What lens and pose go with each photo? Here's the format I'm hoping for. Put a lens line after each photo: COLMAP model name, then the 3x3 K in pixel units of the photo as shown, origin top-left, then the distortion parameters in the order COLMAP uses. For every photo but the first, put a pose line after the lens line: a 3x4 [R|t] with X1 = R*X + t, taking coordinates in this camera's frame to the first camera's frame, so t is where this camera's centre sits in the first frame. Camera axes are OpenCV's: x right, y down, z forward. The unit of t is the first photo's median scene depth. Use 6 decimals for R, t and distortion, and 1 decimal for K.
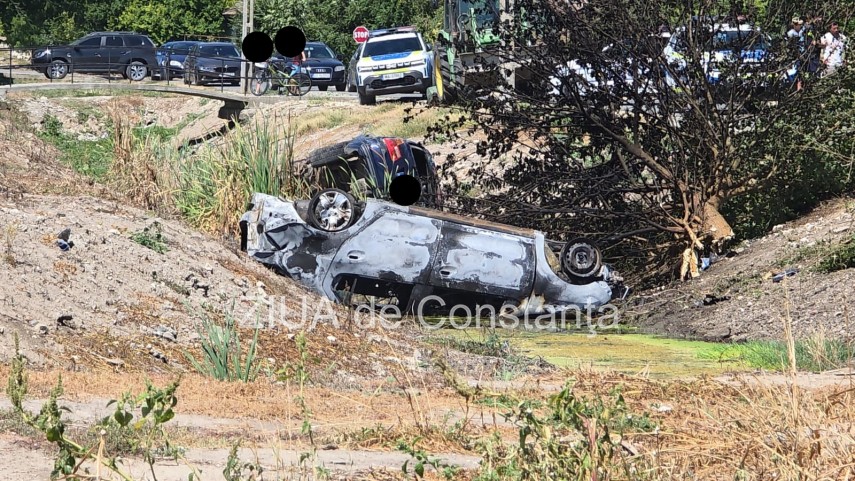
lens RADIAL K [[4931.2, 0, 427.5], [0, 4931.2, 240.5], [0, 0, 1]] dist [0.111098, 1.495409]
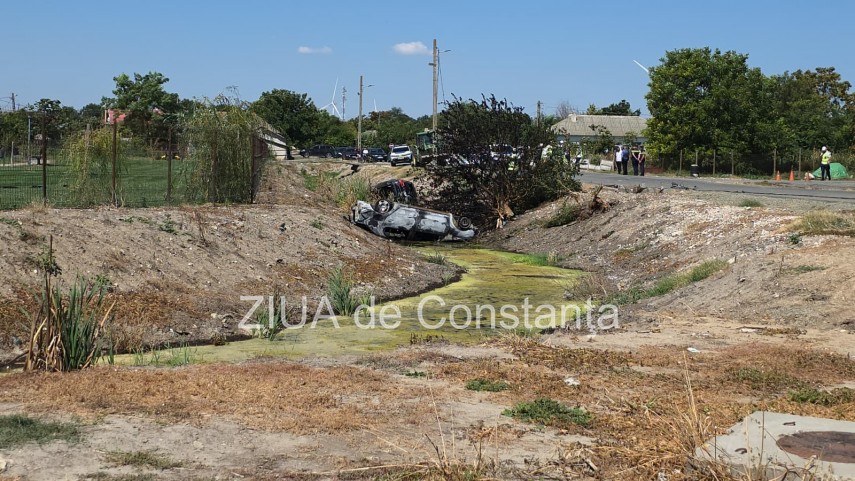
lens RADIAL K [[1290.8, 0, 427.5], [0, 1290.8, 240.5], [0, 0, 1]] dist [0.156196, -0.050035]
pose [[0.999889, 0.002133, 0.014735, -0.003482], [-0.002605, 0.999482, 0.032092, -0.010466], [-0.014659, -0.032126, 0.999376, 0.197805]]
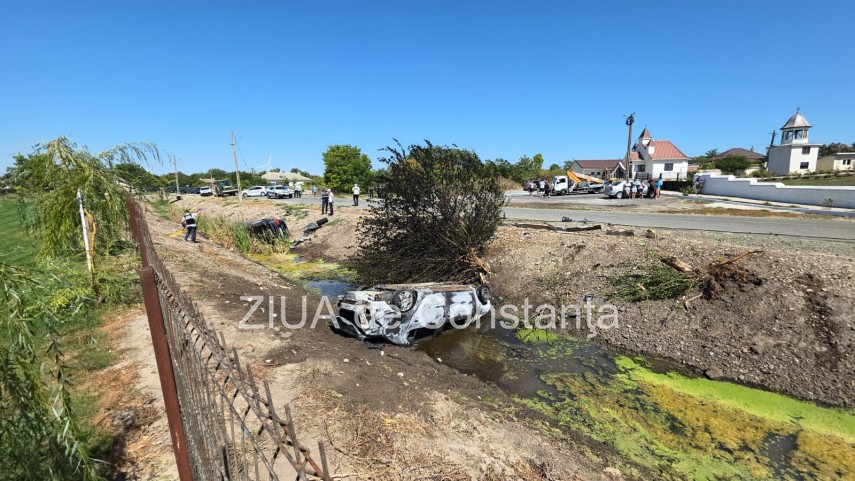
lens RADIAL K [[337.7, 0, 427.5], [0, 337.7, 240.5], [0, 0, 1]] dist [0.004519, -0.005098]
pose [[0.811124, -0.125781, 0.571189, -0.084080], [0.048708, 0.987736, 0.148341, -0.048387], [-0.582843, -0.092501, 0.807303, 0.868580]]
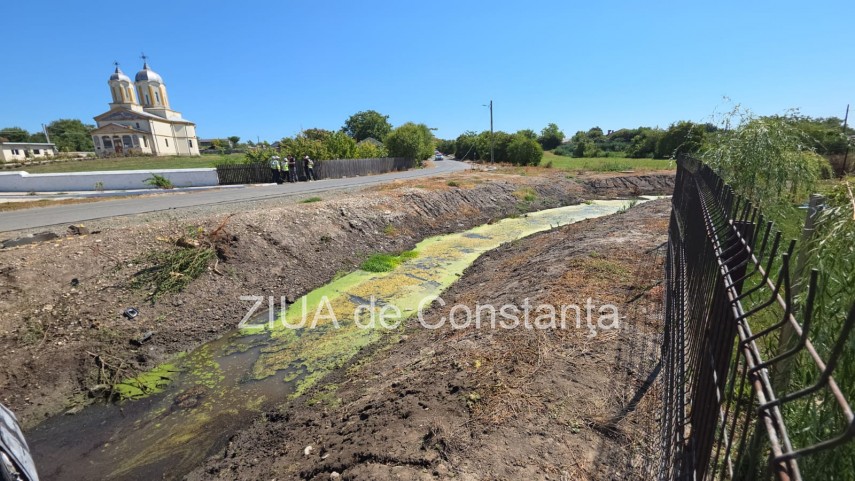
lens RADIAL K [[337.7, 0, 427.5], [0, 337.7, 240.5], [0, 0, 1]] dist [0.004519, -0.005098]
pose [[-0.762131, -0.153255, 0.629023, -0.089341], [0.035282, 0.960304, 0.276716, -0.049830], [-0.646461, 0.233087, -0.726470, 0.964902]]
